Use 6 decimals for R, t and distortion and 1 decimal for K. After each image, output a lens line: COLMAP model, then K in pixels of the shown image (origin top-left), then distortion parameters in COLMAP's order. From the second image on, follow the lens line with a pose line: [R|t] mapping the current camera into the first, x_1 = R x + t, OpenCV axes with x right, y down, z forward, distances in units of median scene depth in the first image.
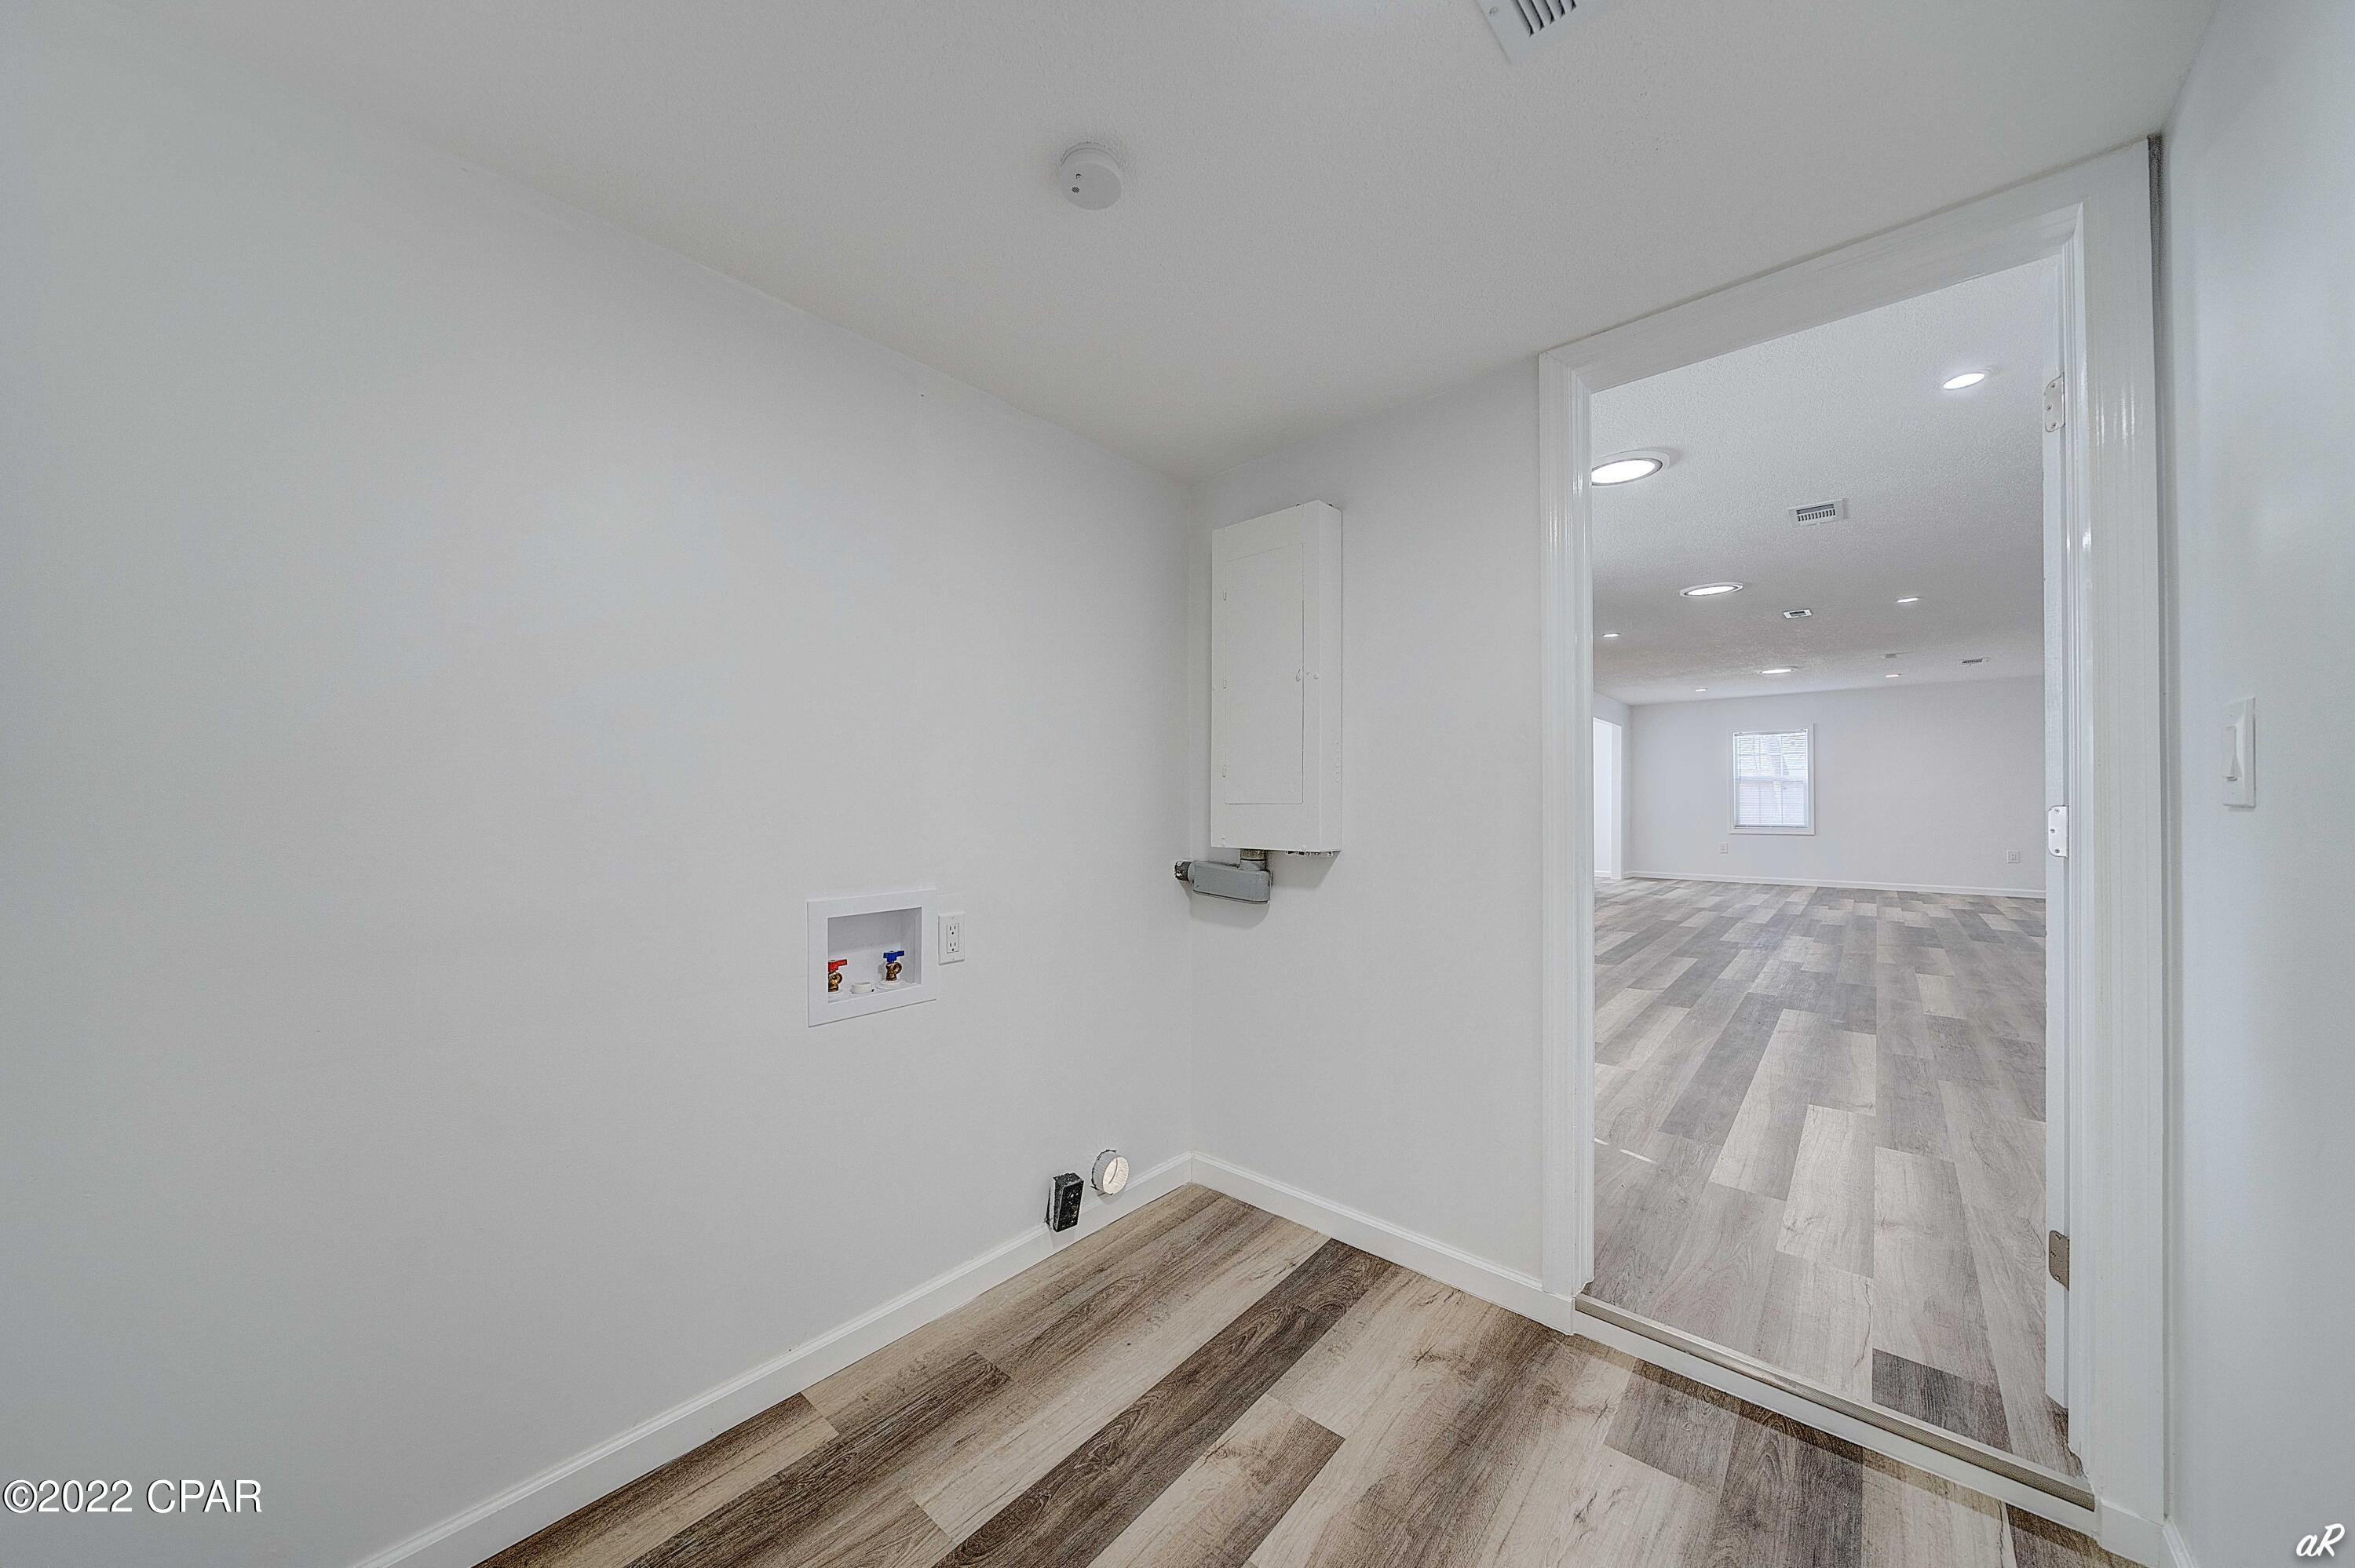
lens RADIAL K [[797.1, 0, 1175.2], [0, 797.1, 795.7], [0, 0, 1]] dist [-0.000100, -0.000005]
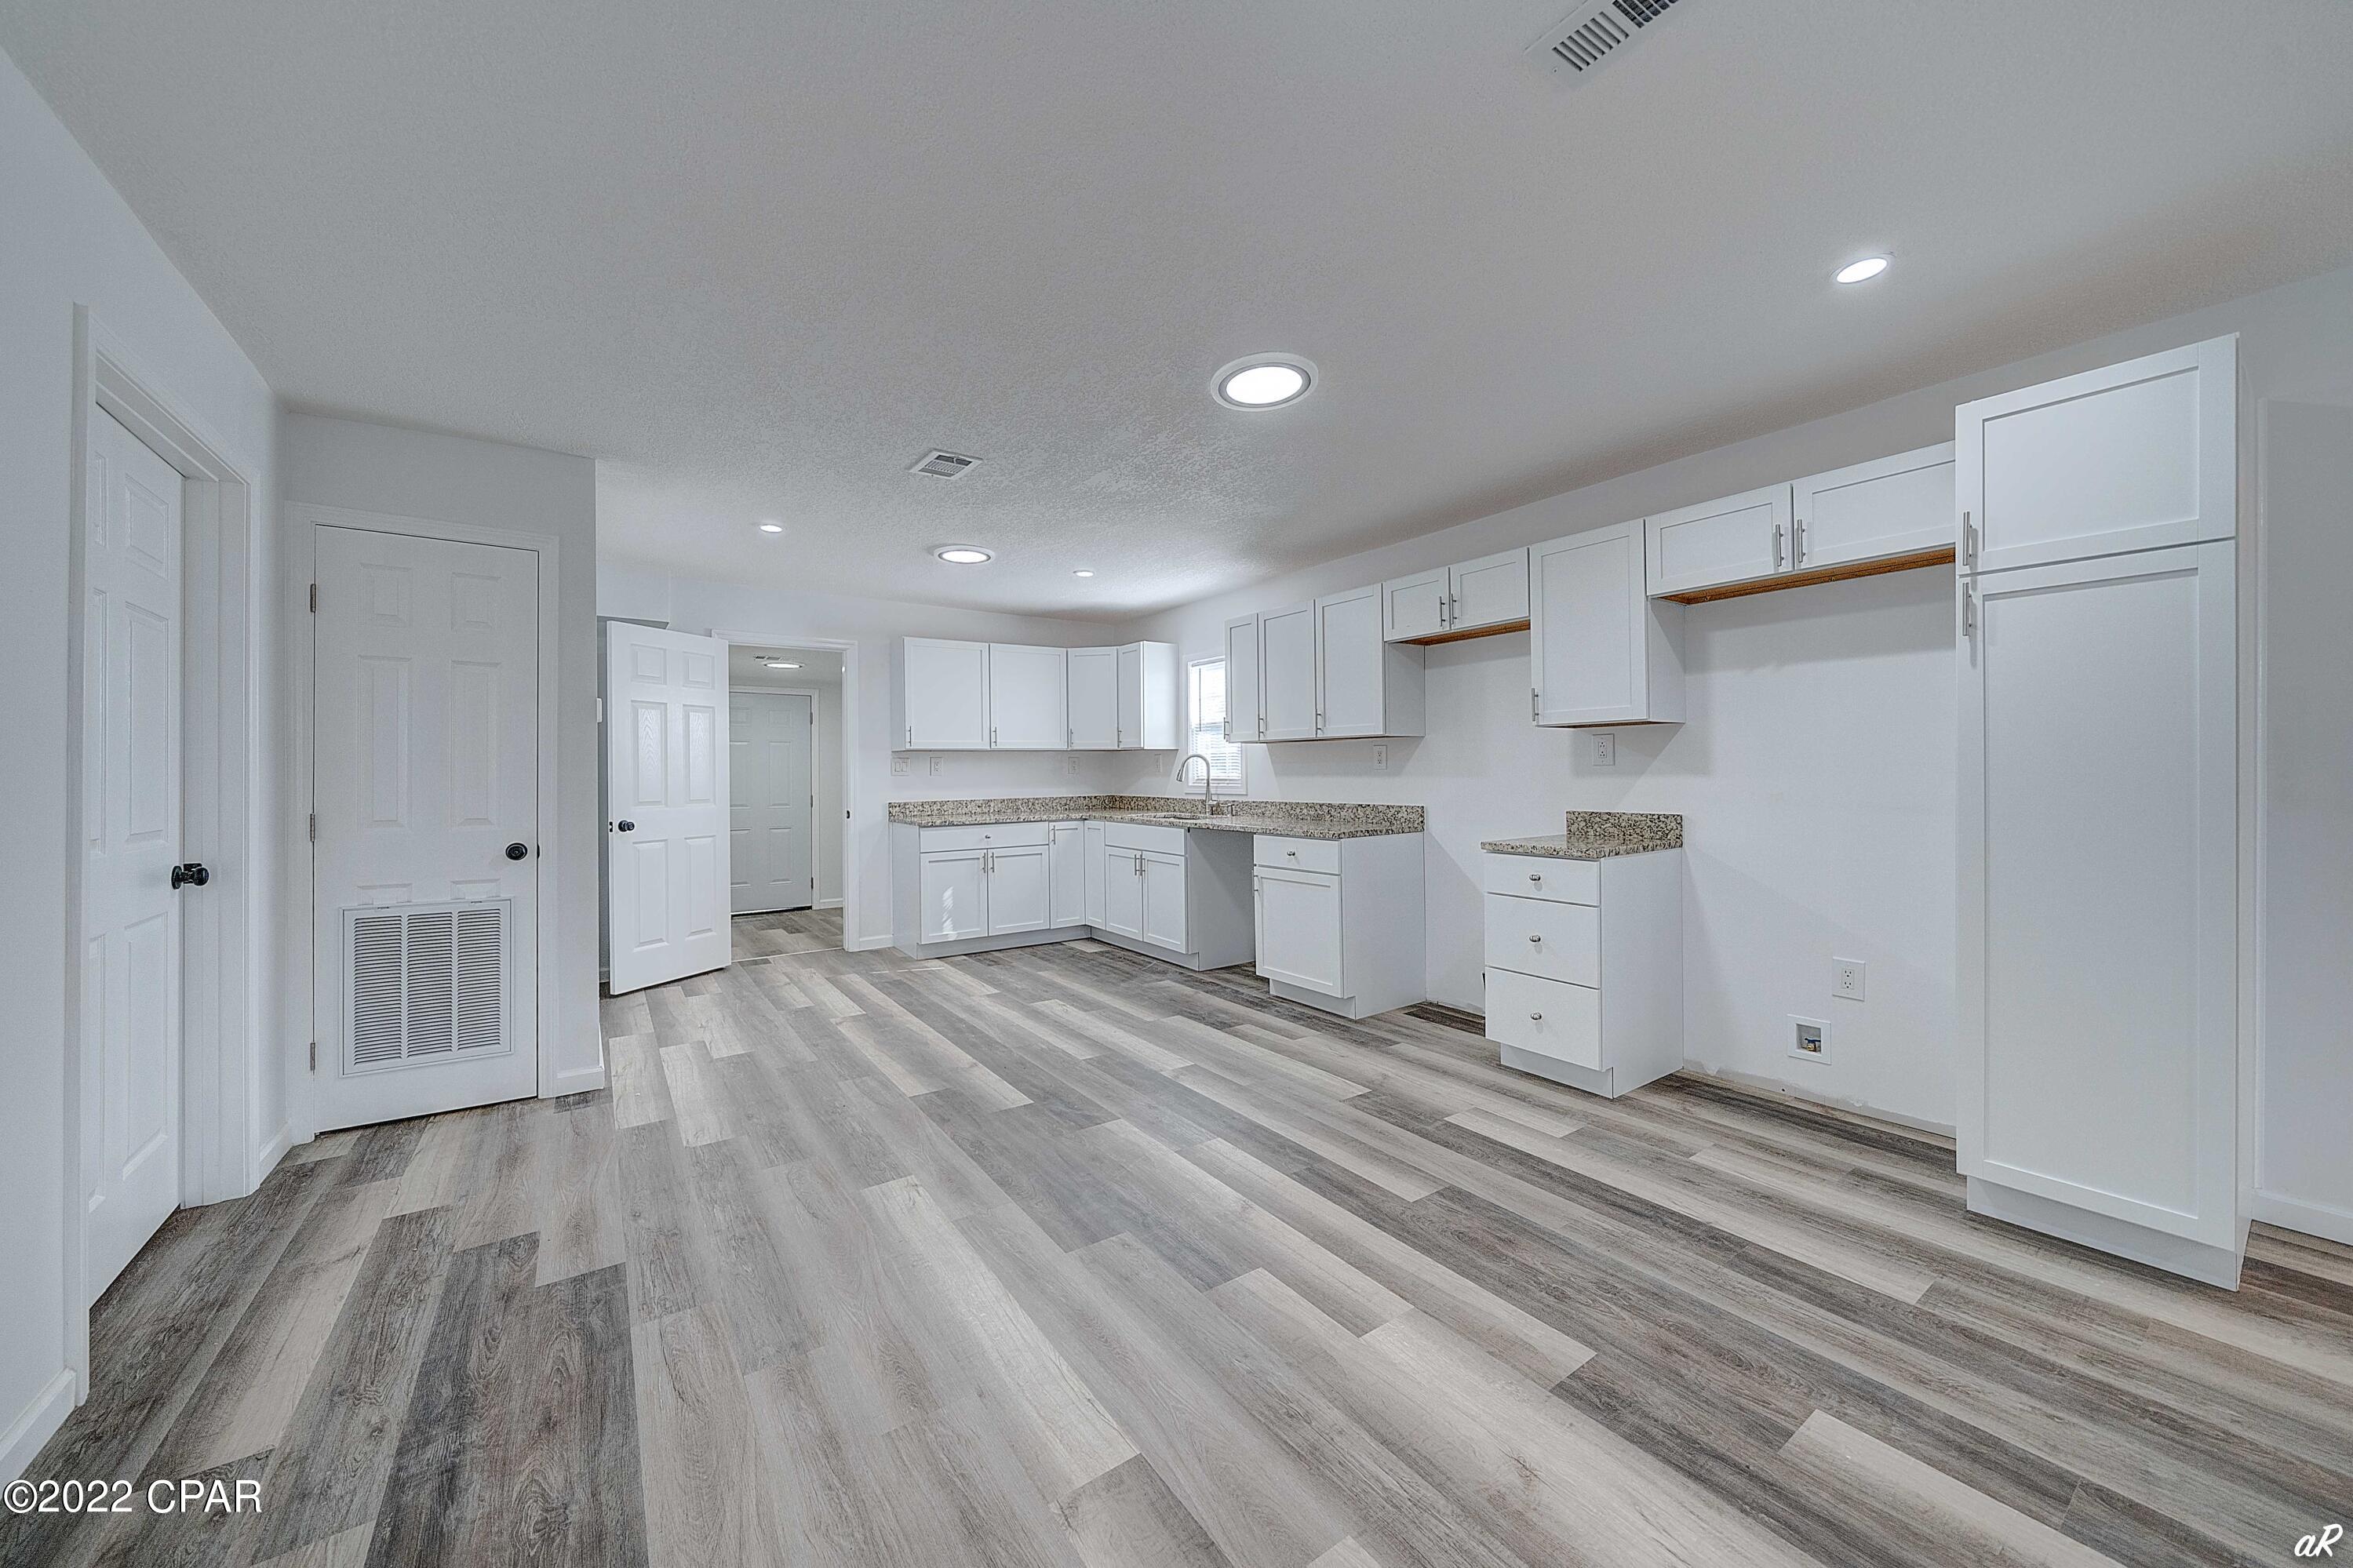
lens RADIAL K [[849.5, 0, 1176.5], [0, 849.5, 784.0], [0, 0, 1]] dist [-0.001955, -0.000078]
pose [[-0.236738, 0.016311, -0.971437, 0.864870], [0.009999, 0.999847, 0.014352, -0.013669], [0.971522, -0.006316, -0.236865, 0.772725]]
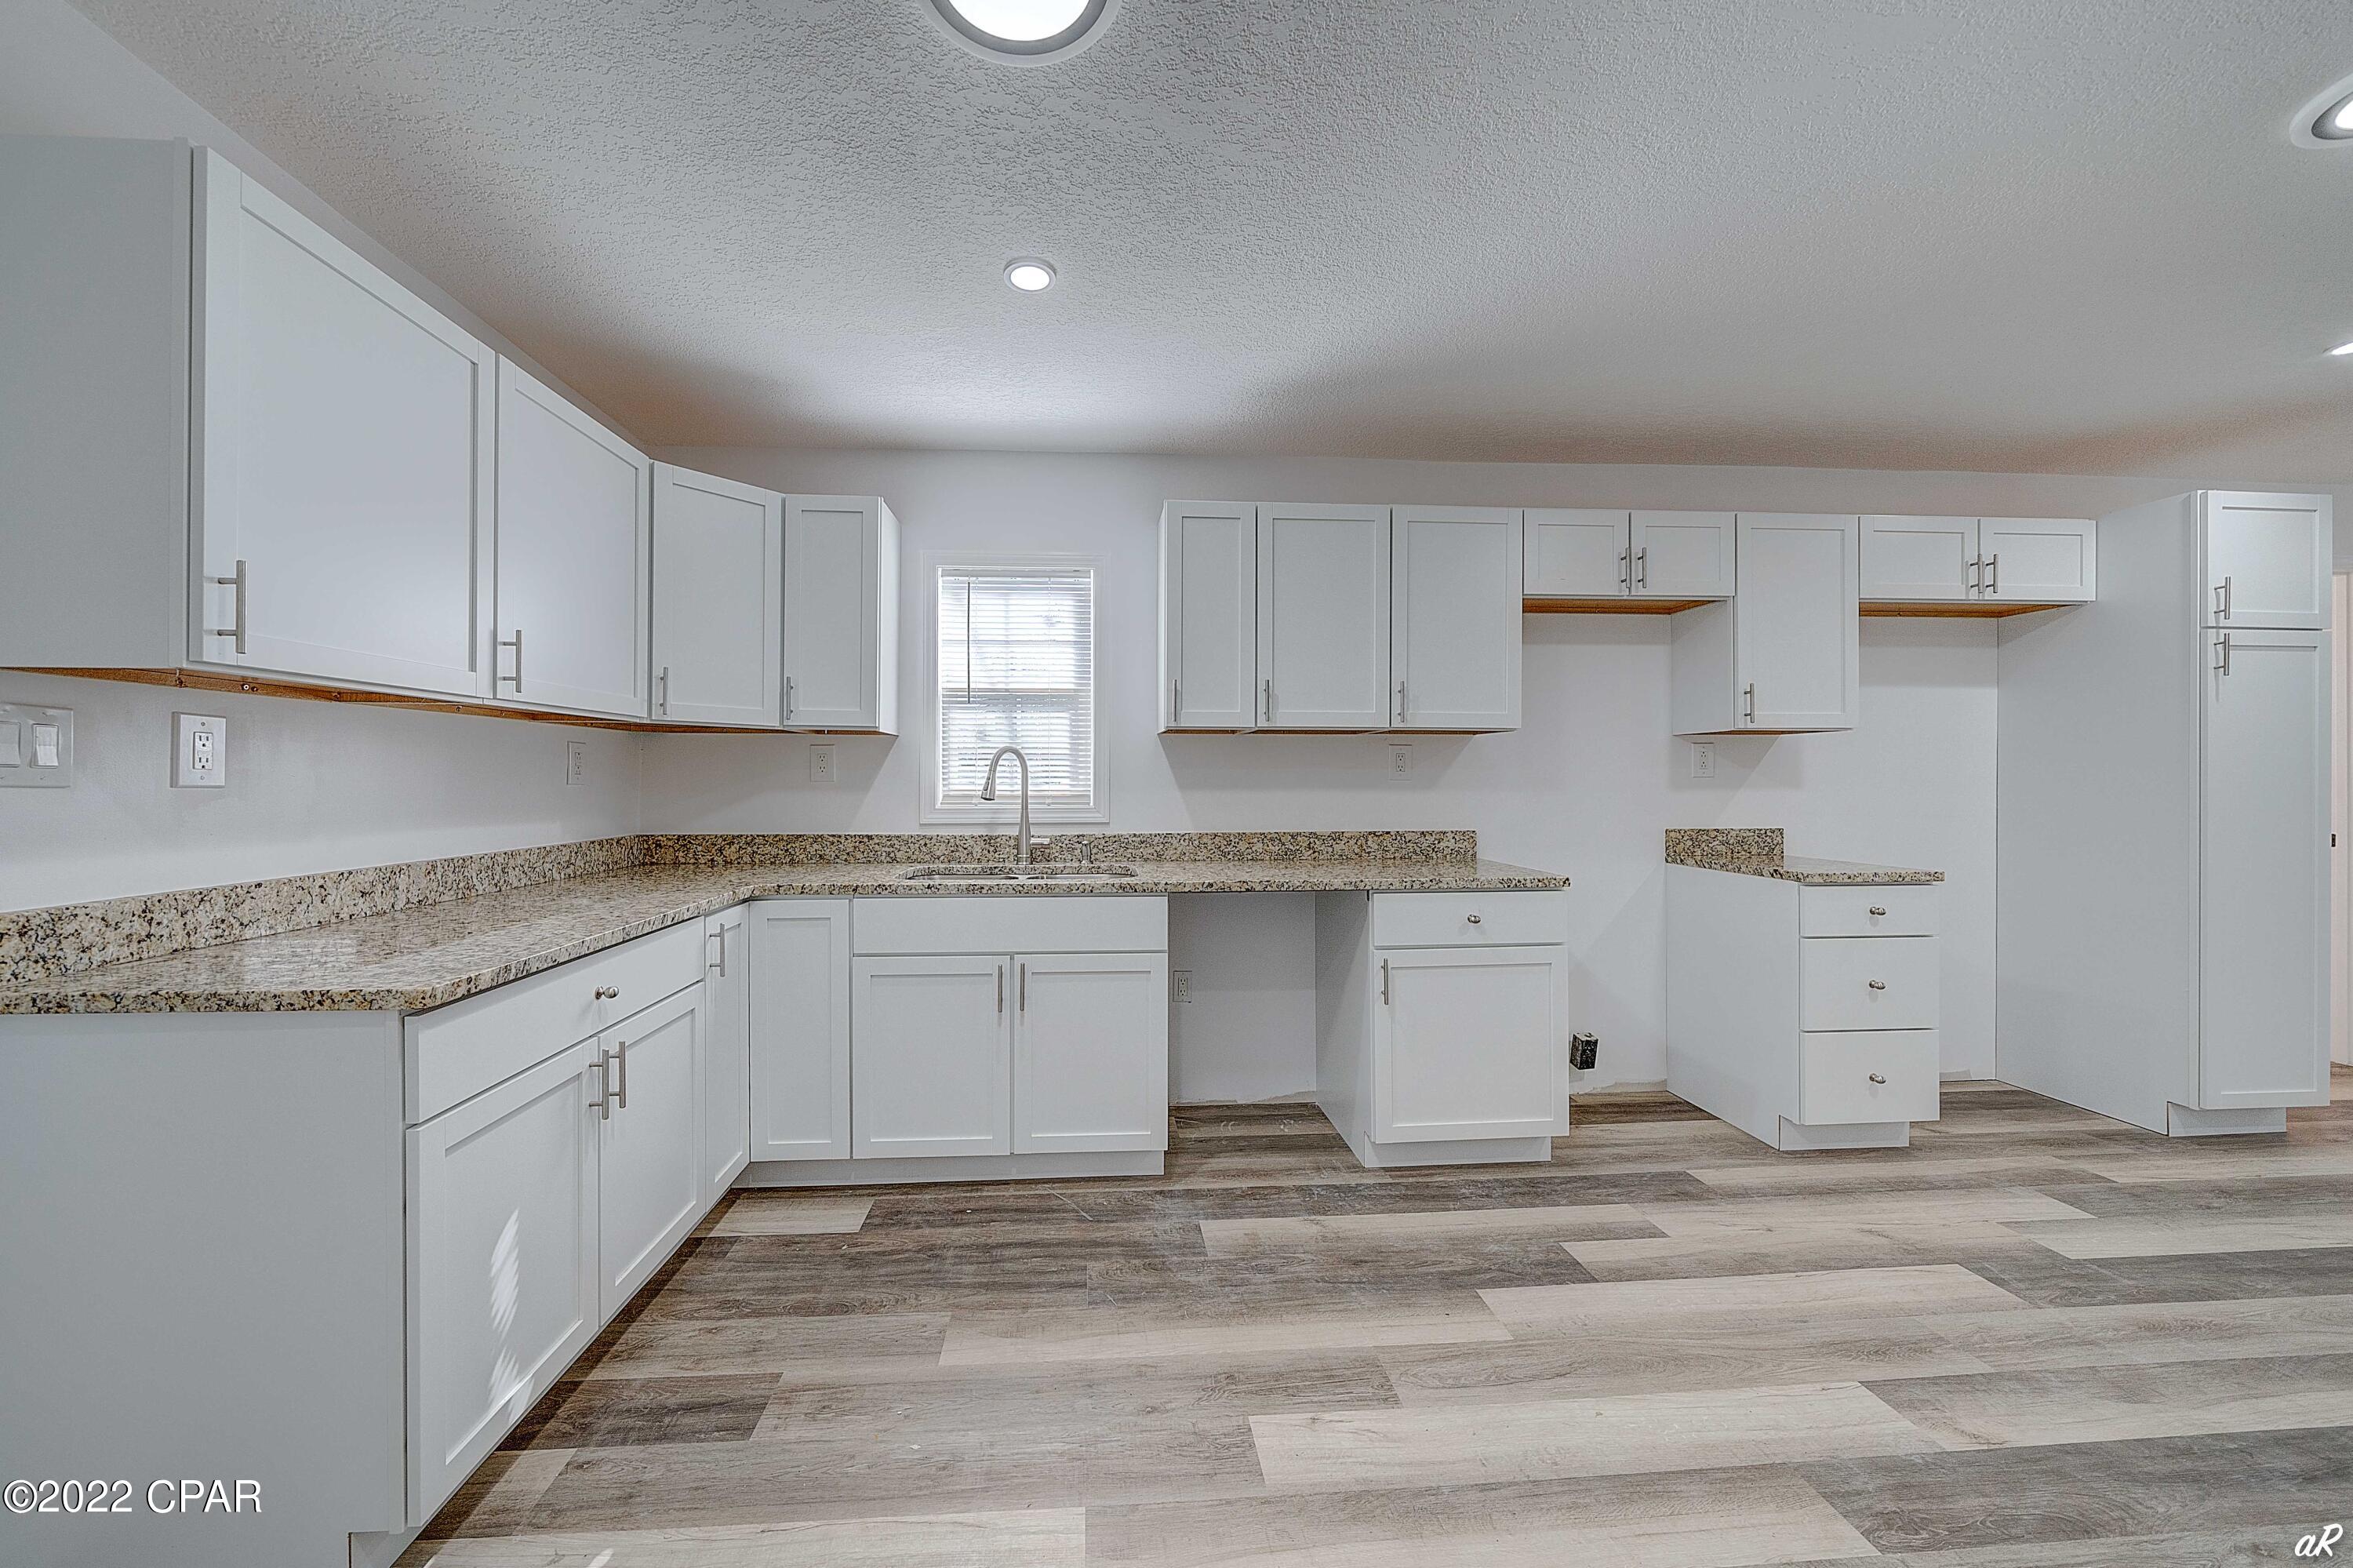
lens RADIAL K [[841.1, 0, 1147.2], [0, 841.1, 783.2], [0, 0, 1]] dist [-0.003525, -0.000173]
pose [[0.707662, -0.000207, -0.706551, 0.399201], [0.002525, 0.999994, 0.002237, -0.013410], [0.706546, -0.003367, 0.707659, 0.347517]]
